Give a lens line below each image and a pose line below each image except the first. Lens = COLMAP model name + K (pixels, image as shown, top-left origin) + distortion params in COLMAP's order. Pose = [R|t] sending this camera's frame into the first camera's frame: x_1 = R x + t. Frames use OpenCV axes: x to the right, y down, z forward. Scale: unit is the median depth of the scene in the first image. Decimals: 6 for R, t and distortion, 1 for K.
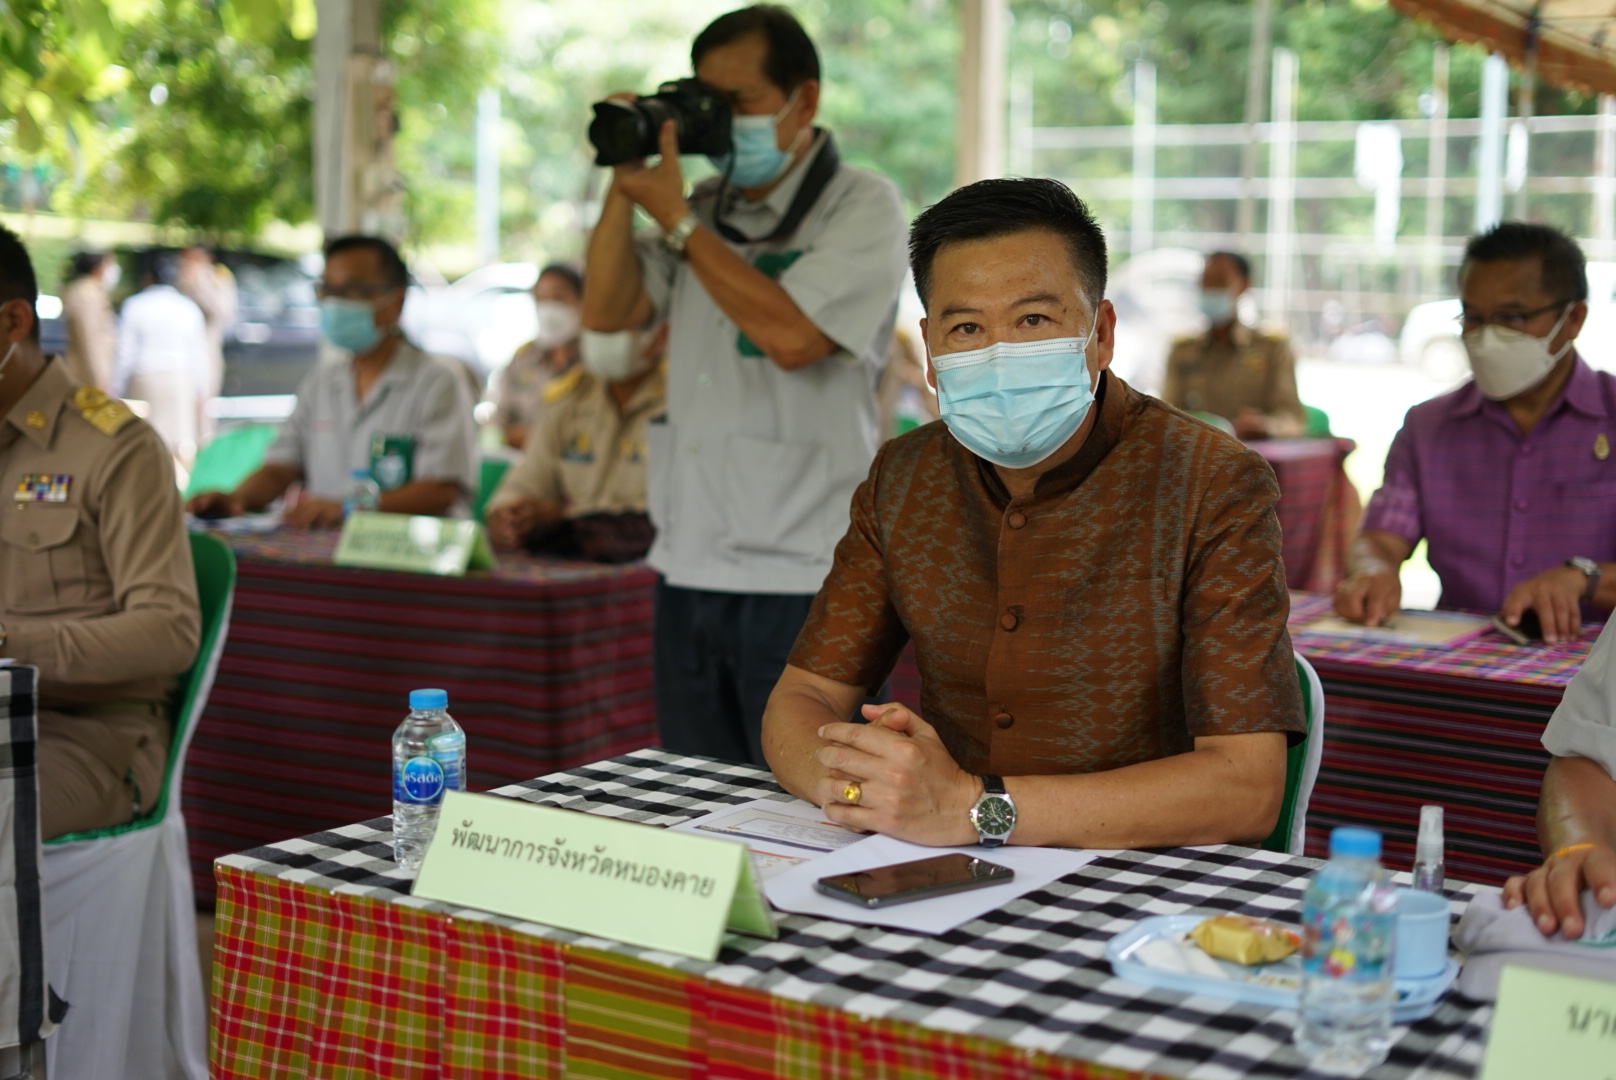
lens RADIAL K [[2400.4, 0, 808.0], [0, 2400.4, 540.0], [0, 0, 1]] dist [-0.030802, 0.040979]
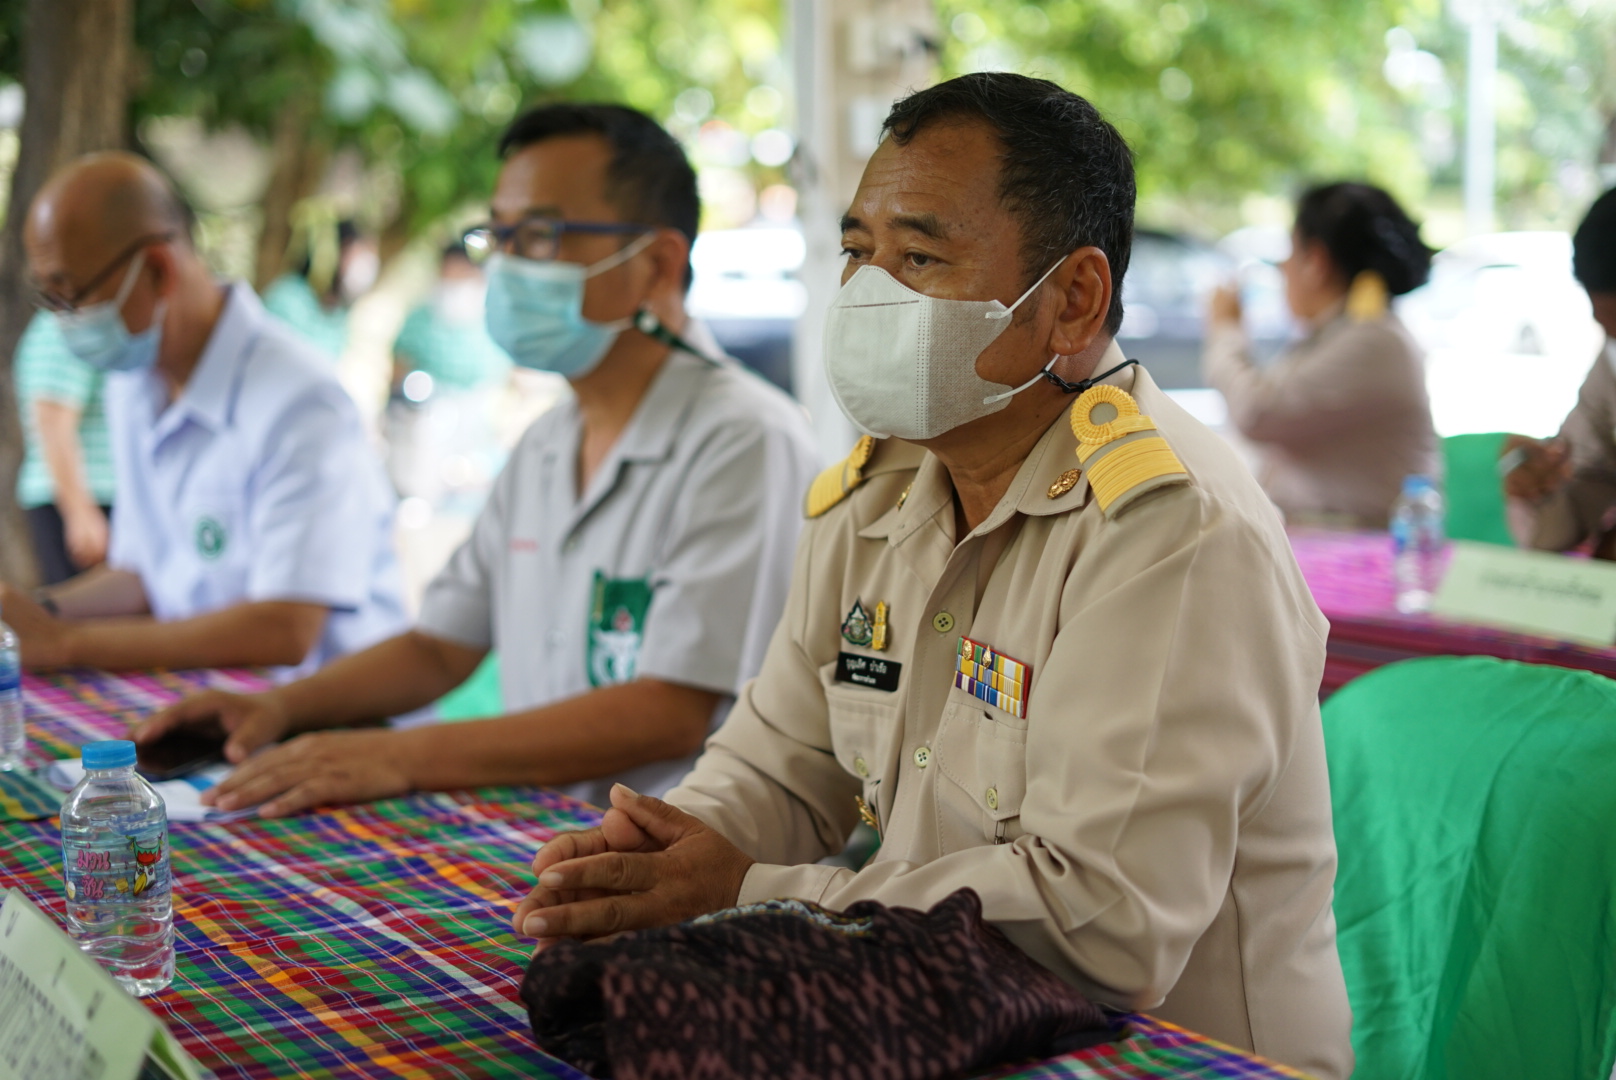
lens RADIAL K [[2400.4, 0, 808.0], [0, 2400.4, 540.0], [0, 0, 1]] dist [-0.030802, 0.040979]
pose [[0.910181, 0.000159, -0.414212, 0.085495], [0.001449, 0.999993, 0.003568, -0.127266], [0.414209, -0.003848, 0.910174, 1.553834]]
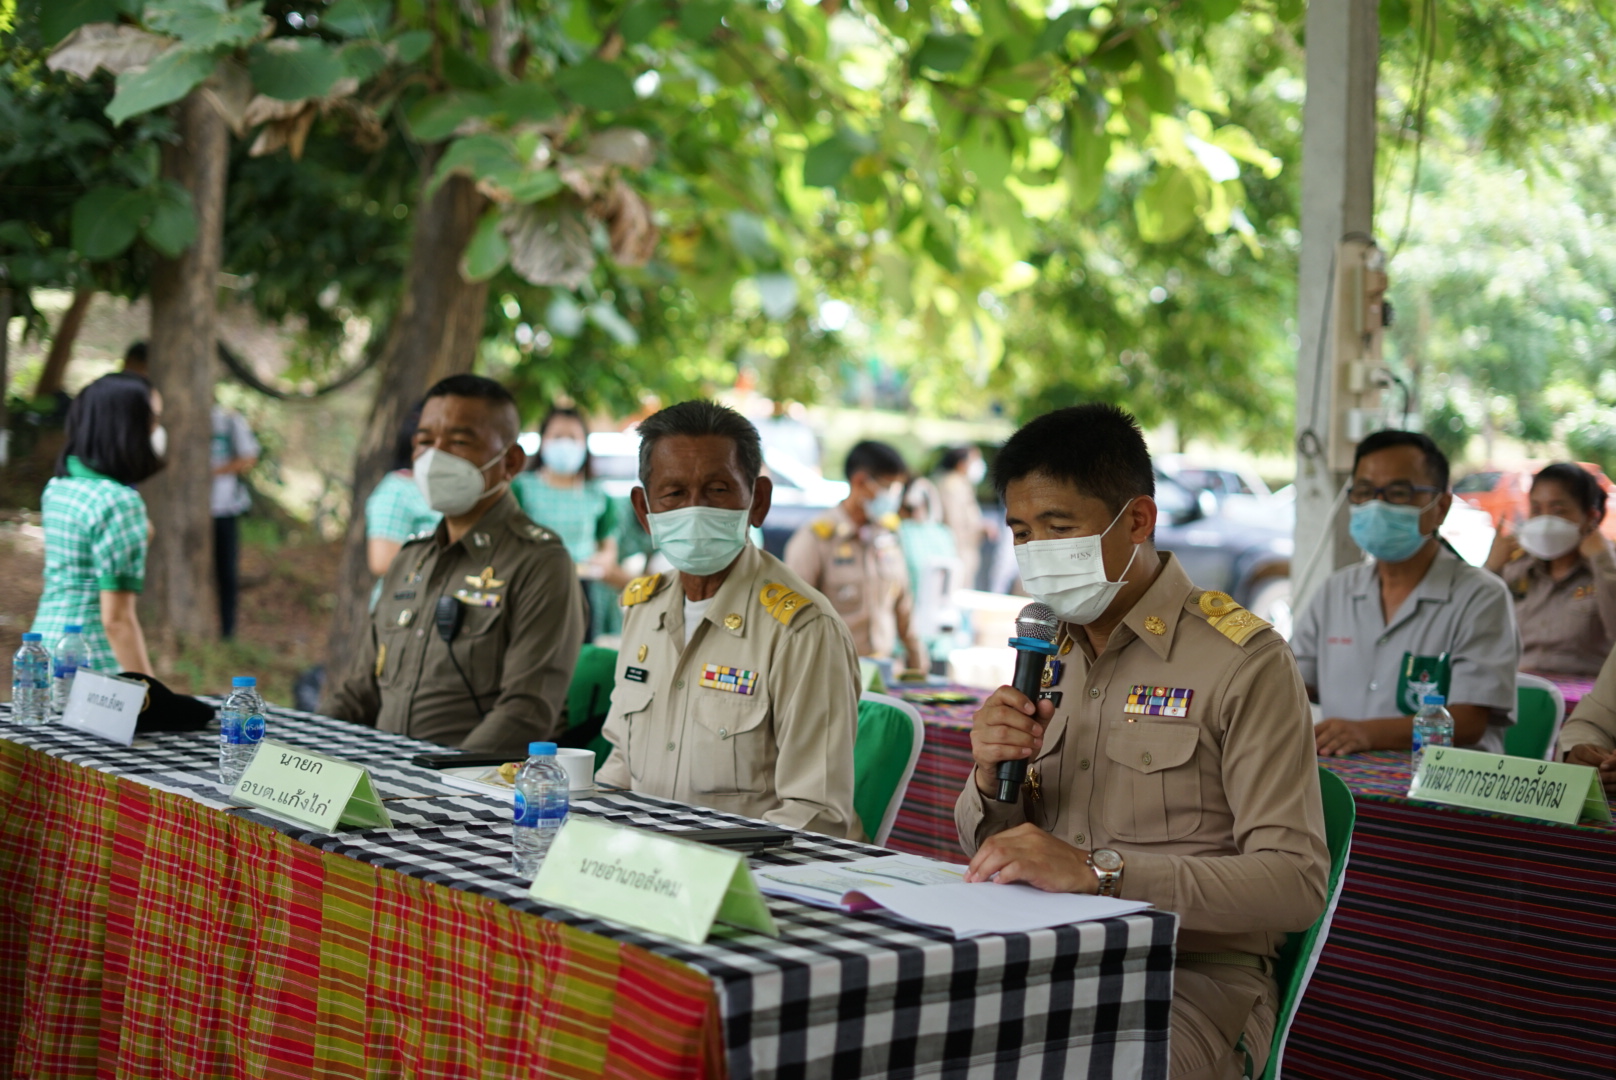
lens RADIAL K [[2398.2, 0, 808.0], [0, 2398.2, 540.0], [0, 0, 1]] dist [-0.033161, 0.055236]
pose [[0.947756, 0.035756, -0.316987, -0.267605], [-0.062600, 0.995224, -0.074907, -0.012418], [0.312795, 0.090837, 0.945467, 0.192842]]
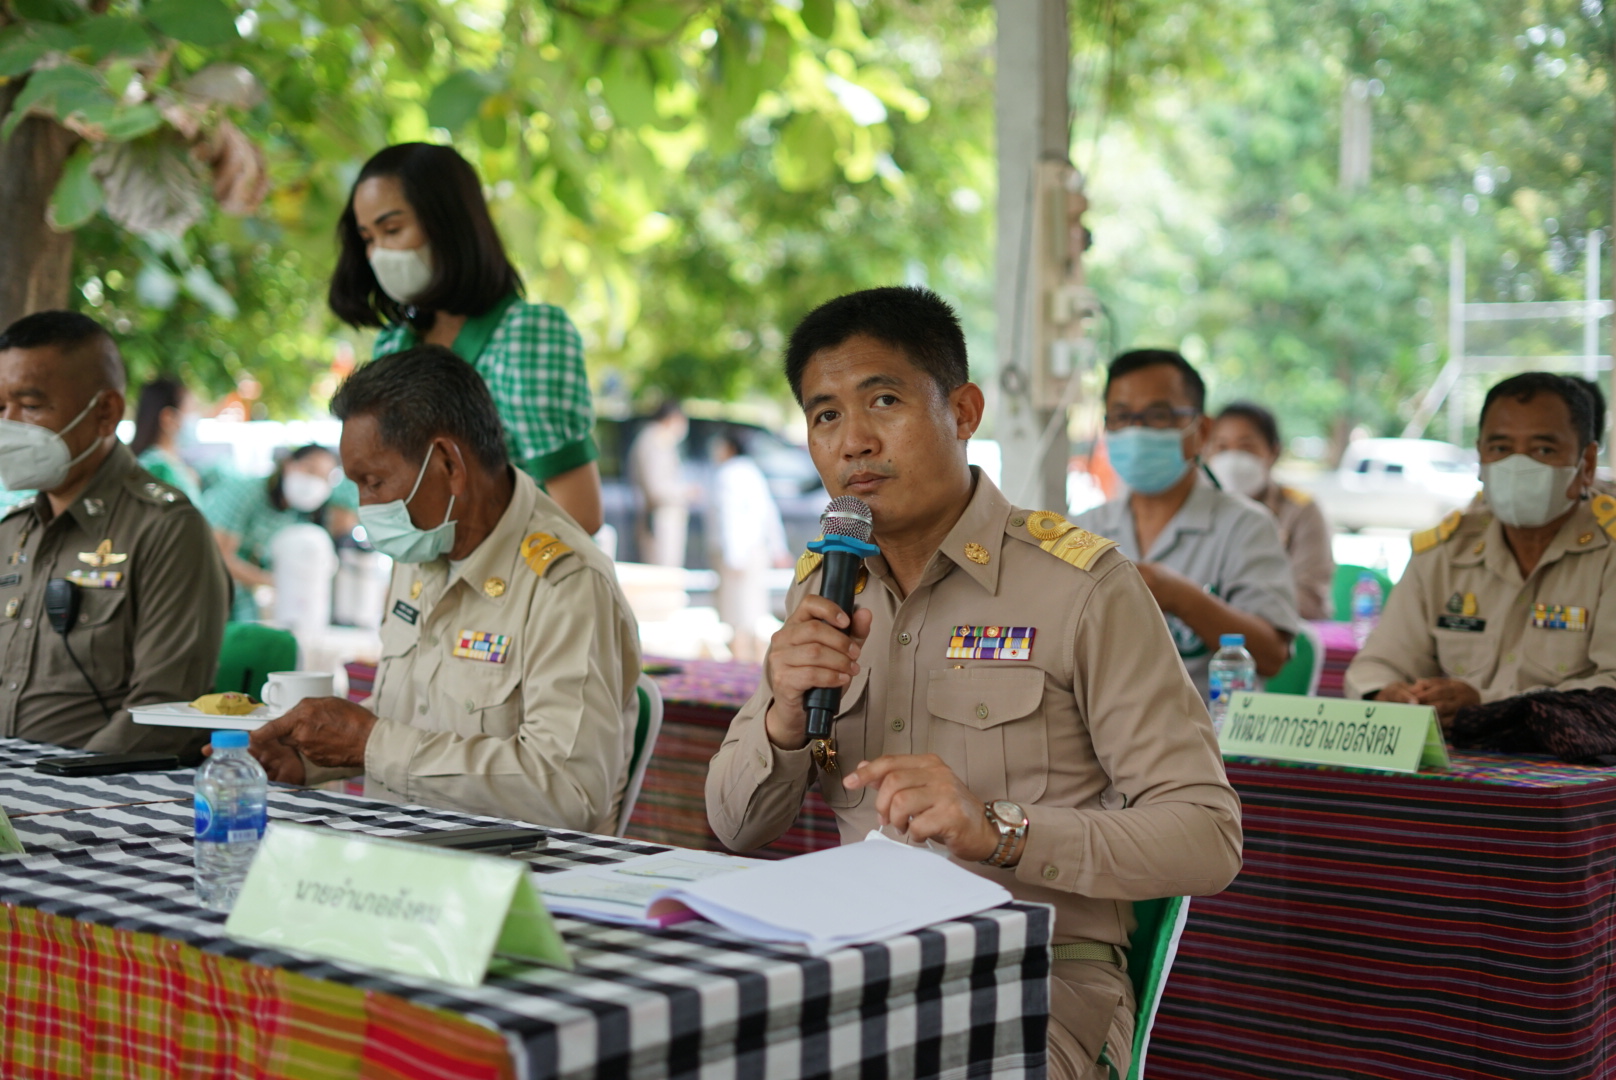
lens RADIAL K [[2398.2, 0, 808.0], [0, 2398.2, 540.0], [0, 0, 1]] dist [-0.033161, 0.055236]
pose [[0.988226, 0.003481, -0.152959, -0.426712], [-0.015222, 0.997018, -0.075658, 0.001244], [0.152240, 0.077096, 0.985332, 0.442931]]
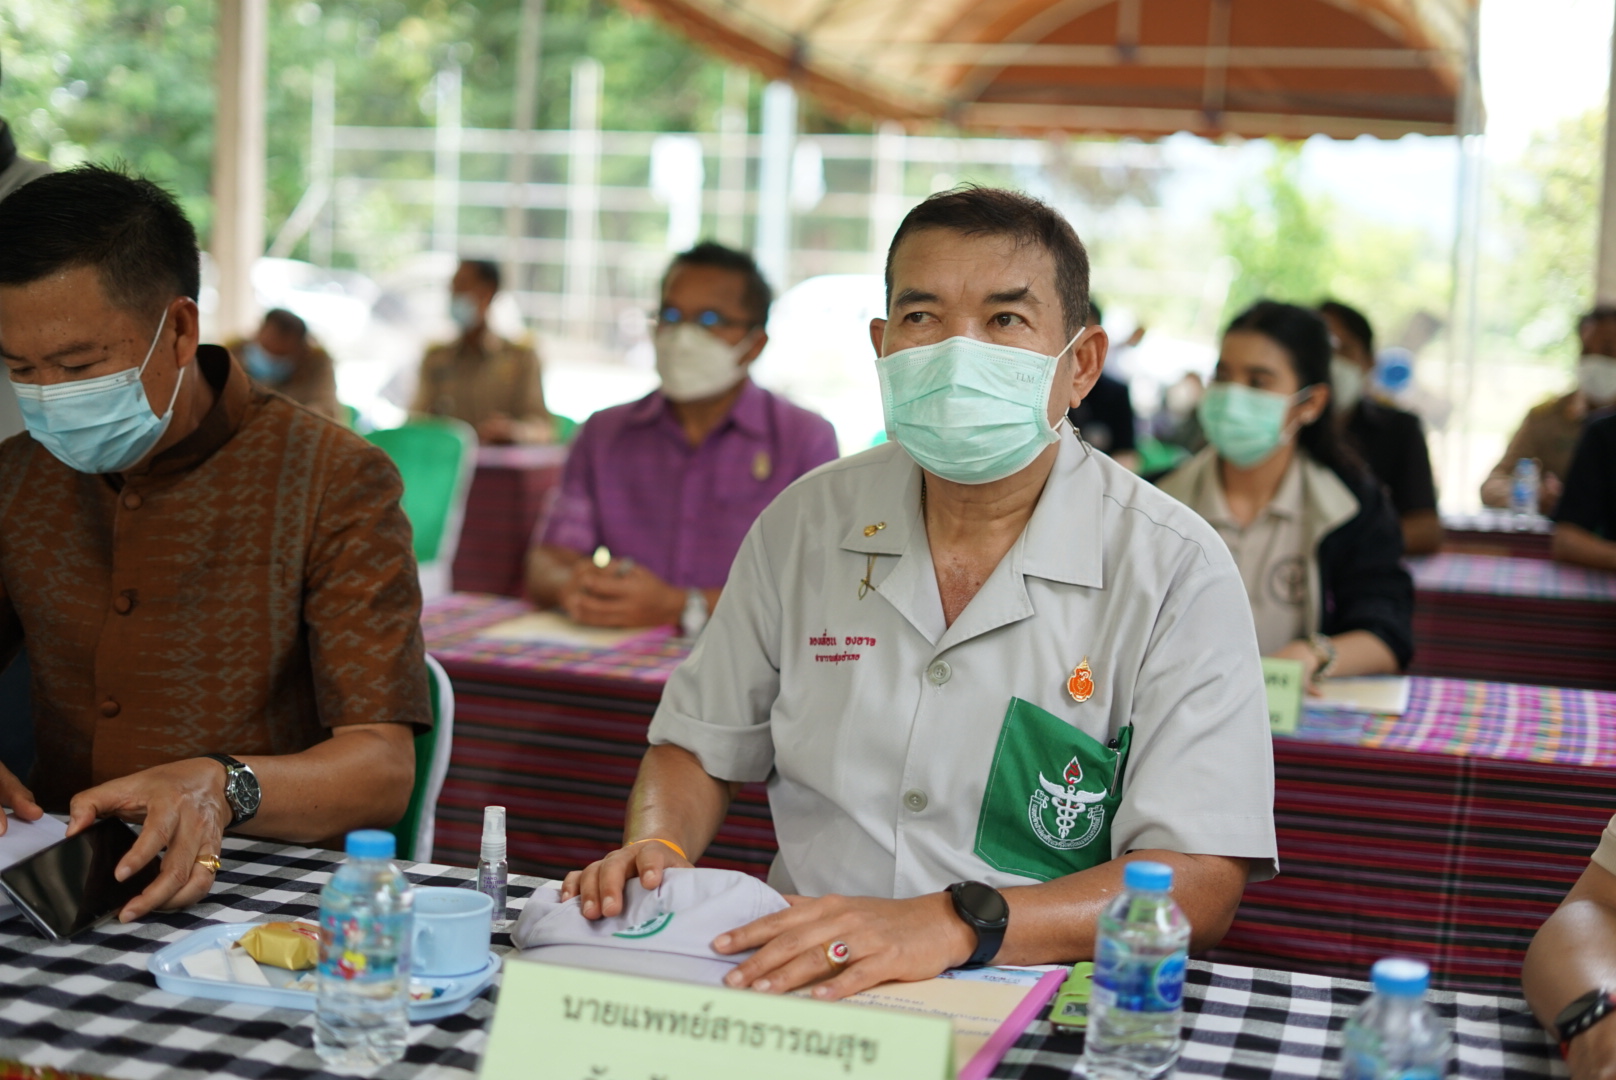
lens RADIAL K [[2391.0, 0, 804.7], [0, 2391.0, 585.8], [0, 0, 1]] dist [0.000777, -0.097117]
pose [[0.960609, -0.005133, 0.277857, 0.097868], [0.000269, 0.999846, 0.017539, -0.000585], [-0.277905, -0.016774, 0.960462, -0.013871]]
